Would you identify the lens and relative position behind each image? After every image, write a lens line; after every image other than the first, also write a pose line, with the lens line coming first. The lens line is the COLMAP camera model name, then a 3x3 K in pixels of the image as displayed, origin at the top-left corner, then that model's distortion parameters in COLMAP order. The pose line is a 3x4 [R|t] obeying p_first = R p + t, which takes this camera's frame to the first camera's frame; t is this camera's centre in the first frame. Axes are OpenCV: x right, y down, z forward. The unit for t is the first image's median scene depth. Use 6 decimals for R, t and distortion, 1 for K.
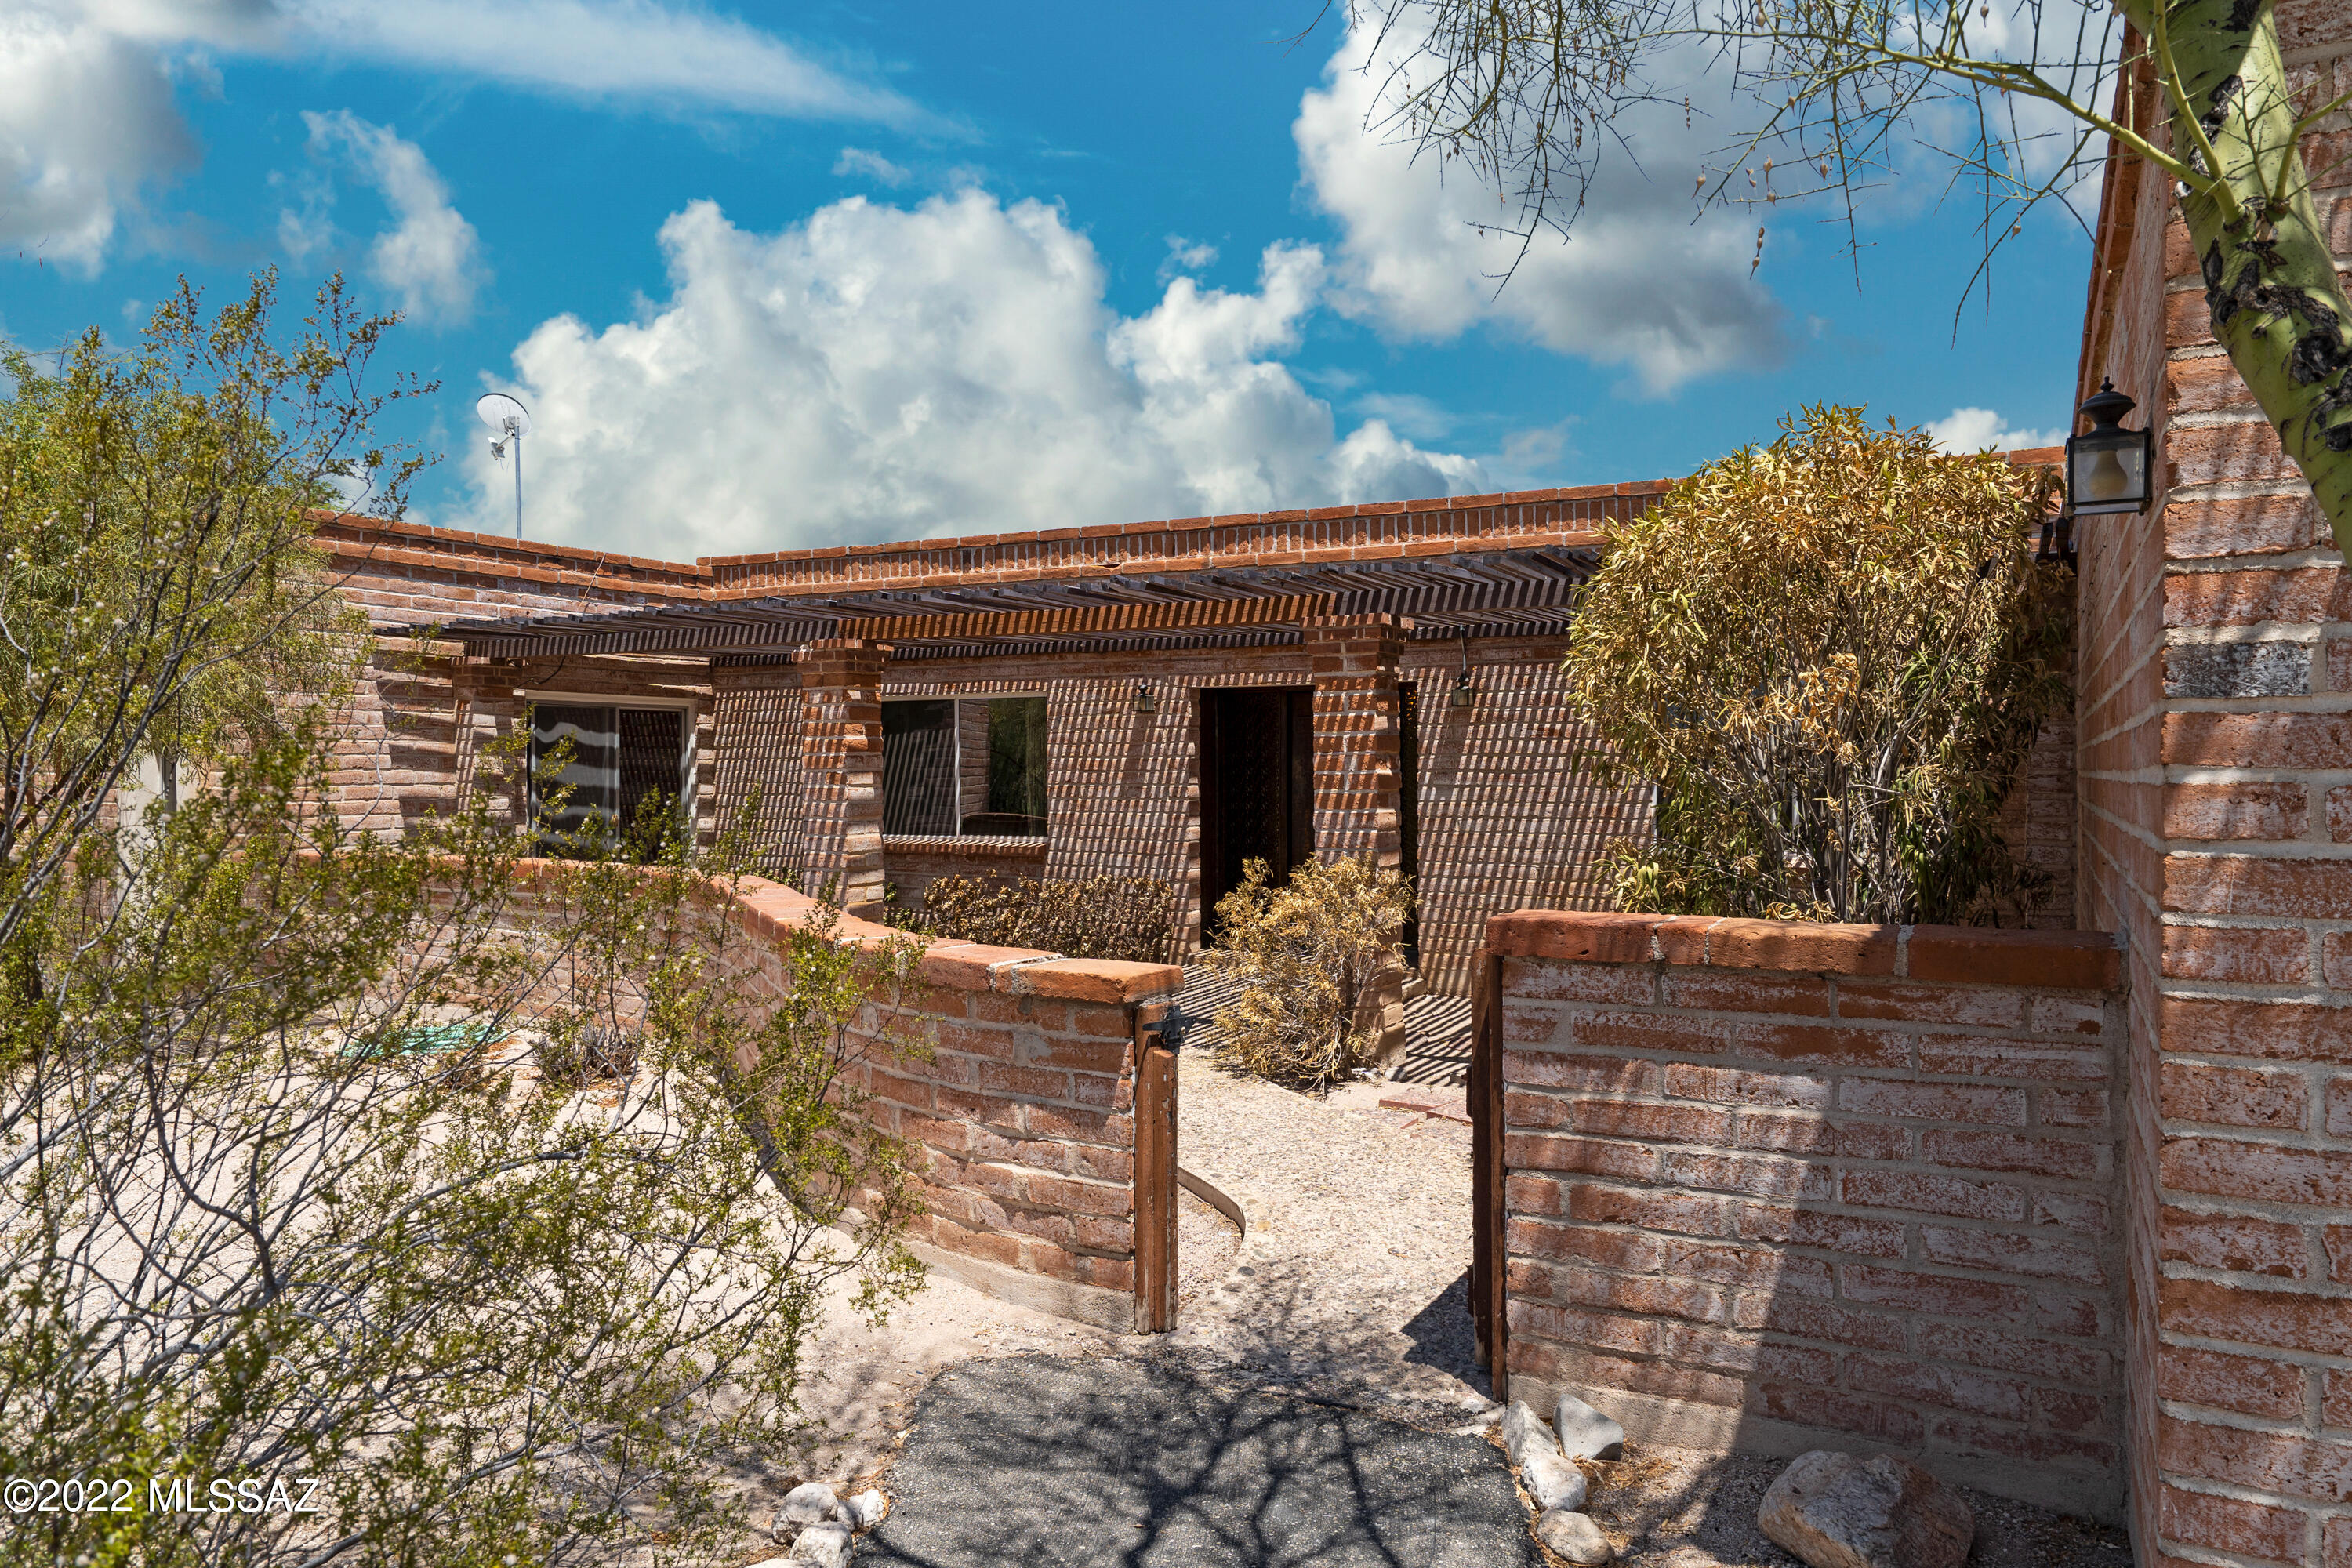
lens RADIAL K [[1613.5, 0, 1183.8], [0, 1613.5, 779.8], [0, 0, 1]] dist [0.000134, 0.000849]
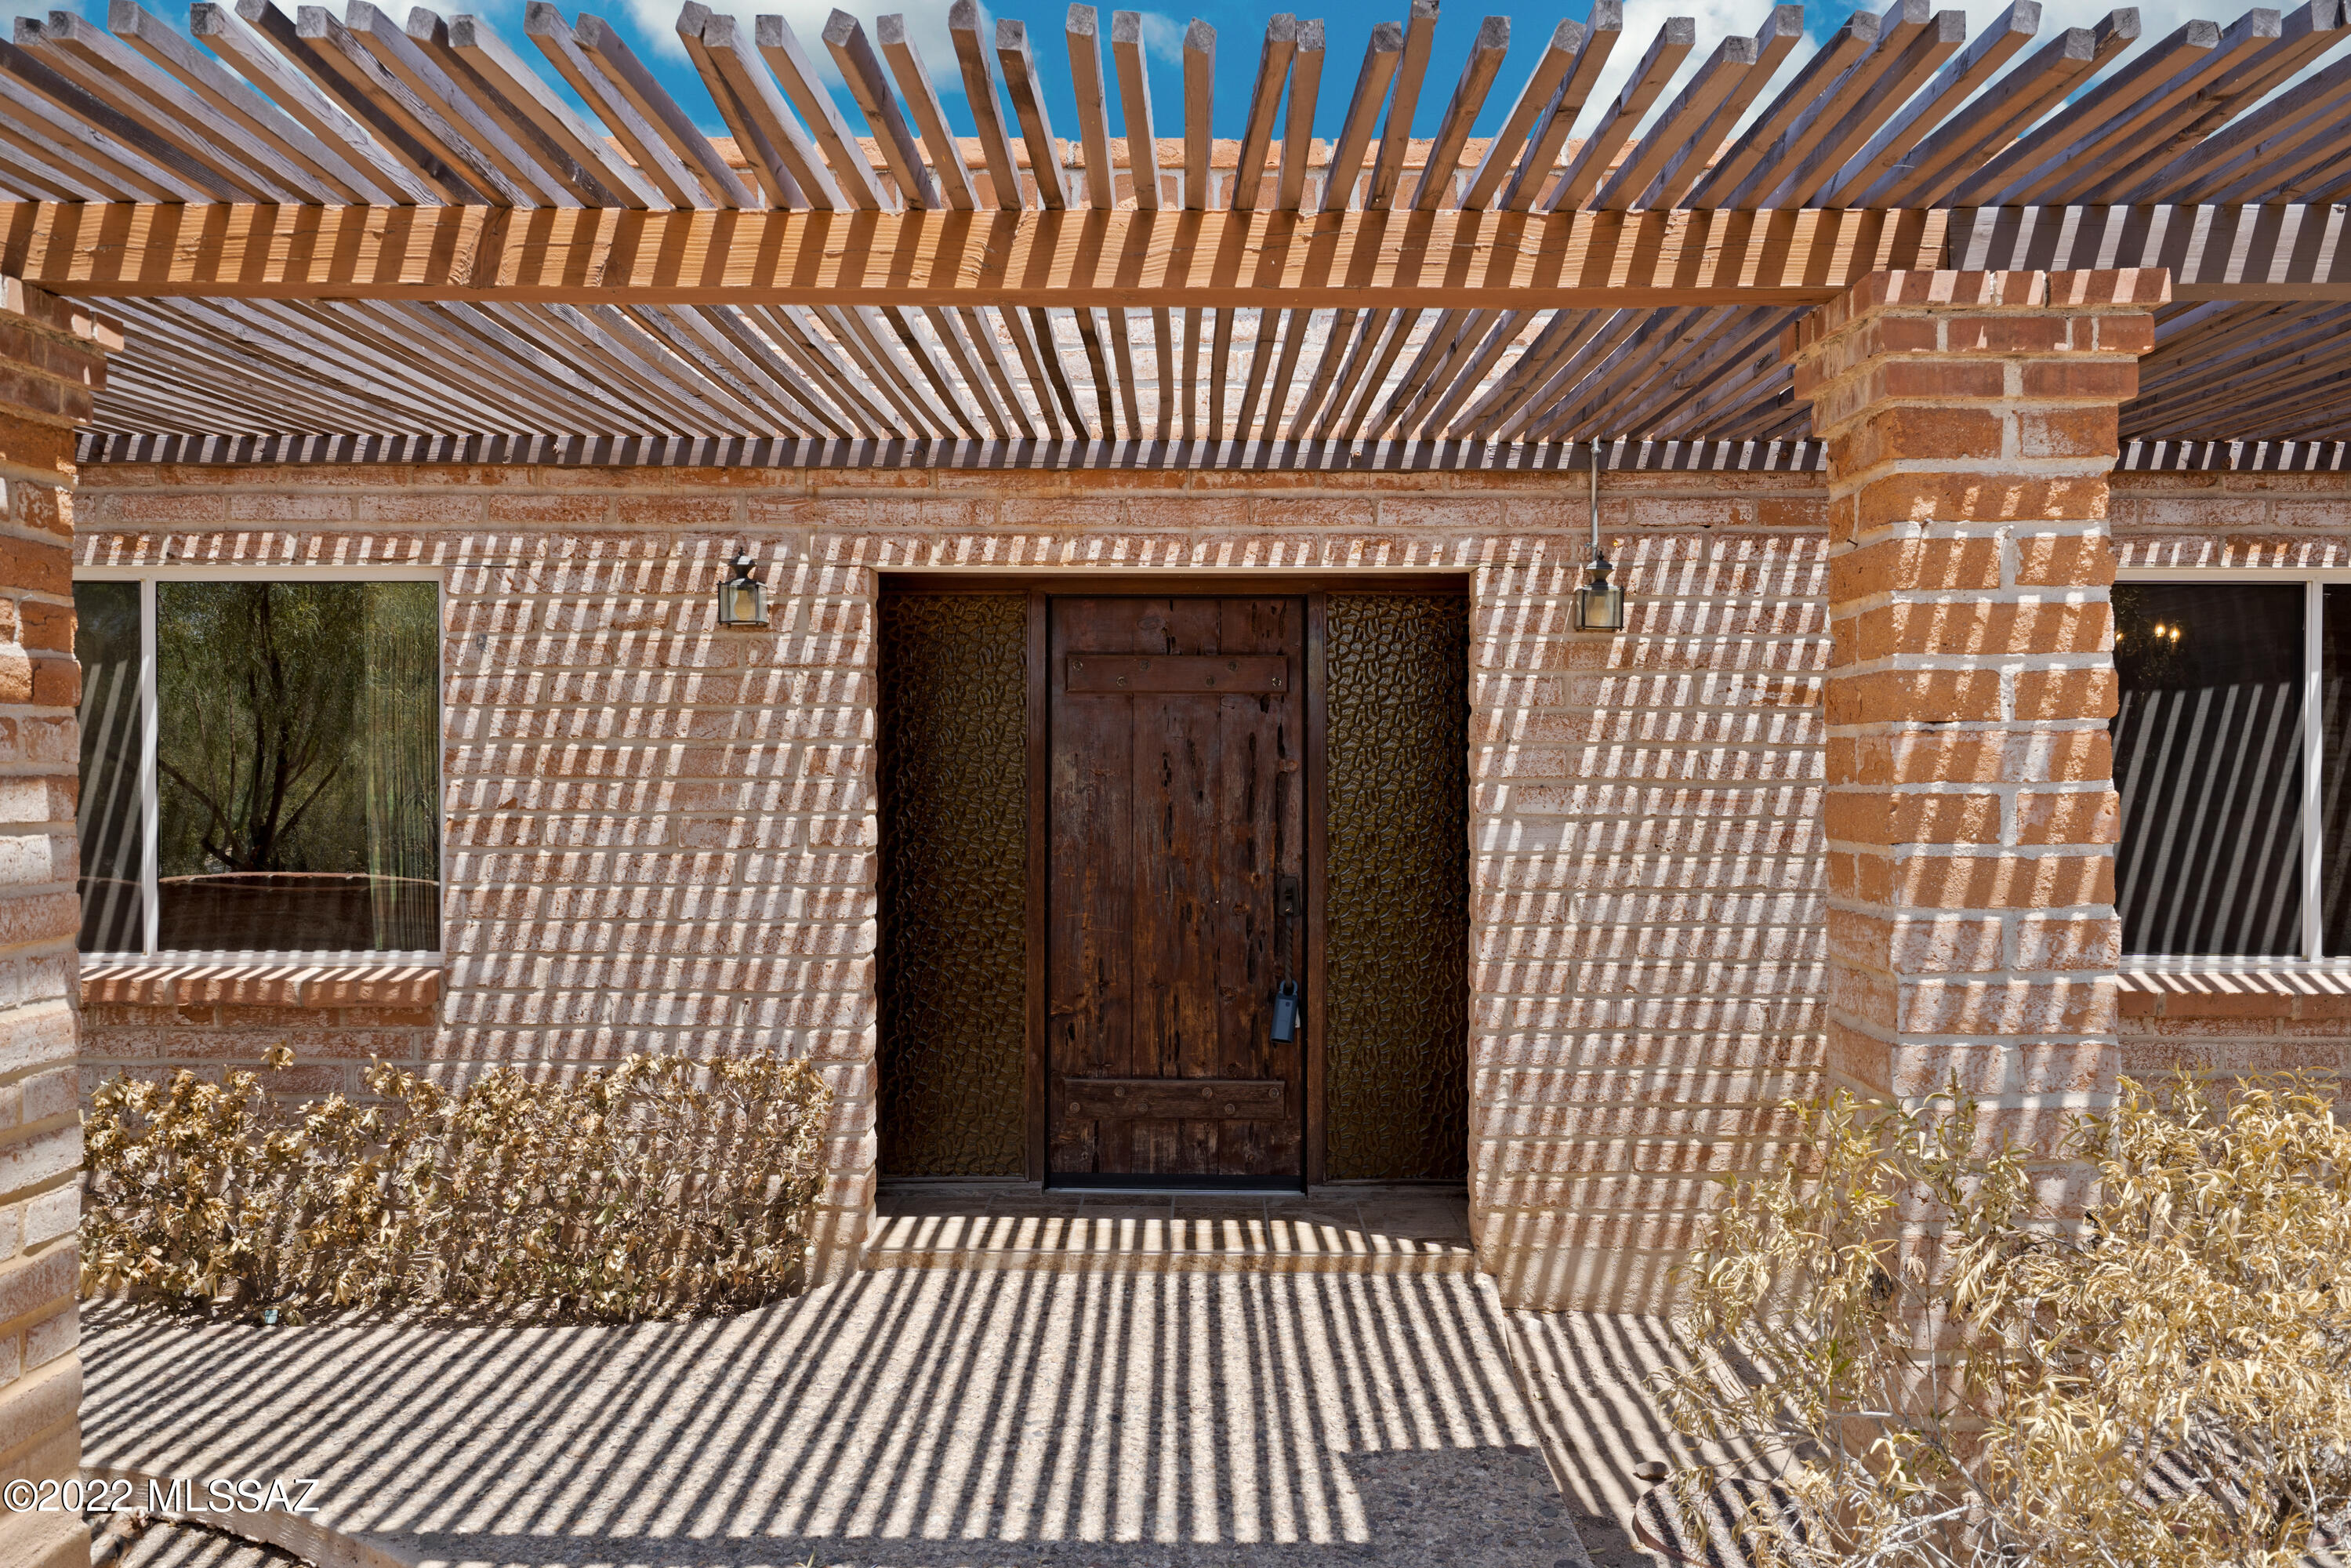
lens RADIAL K [[2038.0, 0, 1181.6], [0, 2038.0, 786.6], [0, 0, 1]] dist [0.000196, -0.001940]
pose [[0.889904, 0.002941, 0.456138, -0.170689], [-0.001914, 0.999994, -0.002713, -0.002753], [-0.456144, 0.001542, 0.889905, 0.572922]]
